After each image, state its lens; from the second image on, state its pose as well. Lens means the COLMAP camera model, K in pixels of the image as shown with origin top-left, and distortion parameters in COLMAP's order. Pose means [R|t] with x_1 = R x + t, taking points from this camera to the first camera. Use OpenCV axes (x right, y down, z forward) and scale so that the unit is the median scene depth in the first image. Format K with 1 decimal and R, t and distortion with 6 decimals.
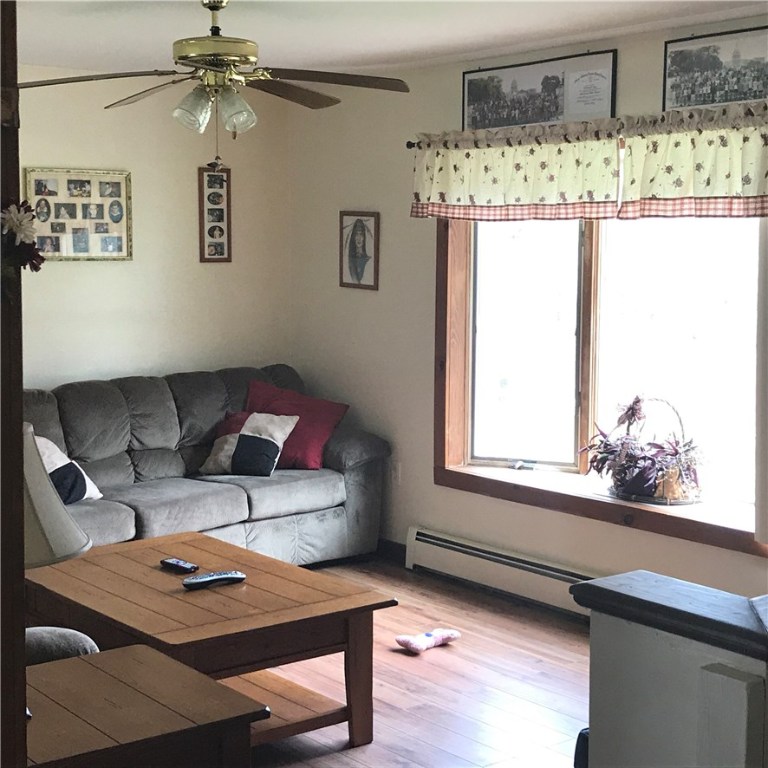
lens RADIAL K [[1391.8, 0, 384.0], [0, 1391.8, 384.0], [0, 0, 1]] dist [0.014224, -0.058664]
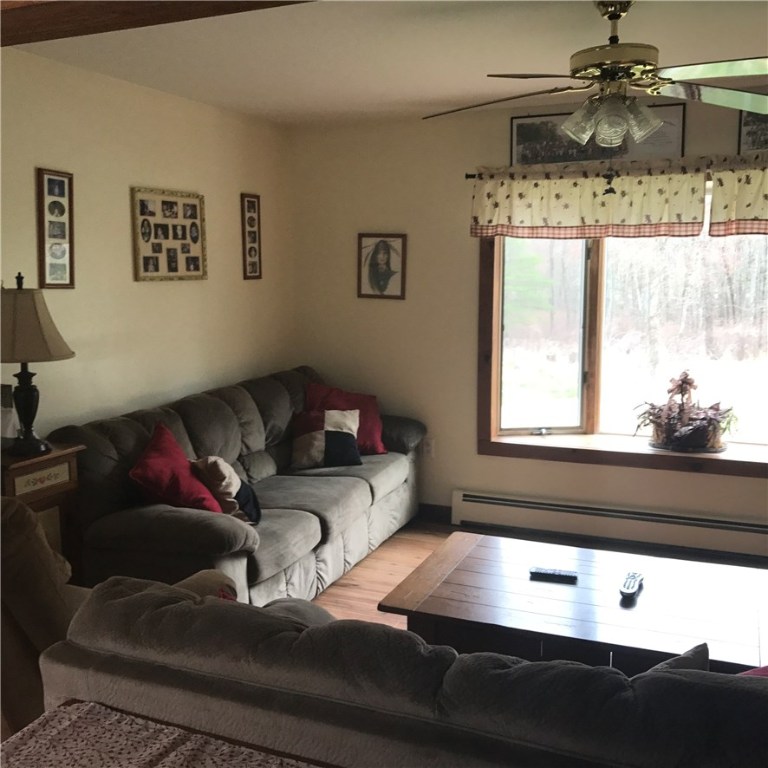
lens RADIAL K [[864.8, 0, 384.0], [0, 864.8, 384.0], [0, 0, 1]] dist [-0.008180, -0.020217]
pose [[0.877509, -0.079709, 0.472889, -0.403417], [0.063428, 0.996718, 0.050305, -0.035090], [-0.475346, -0.014149, 0.879685, 0.372028]]
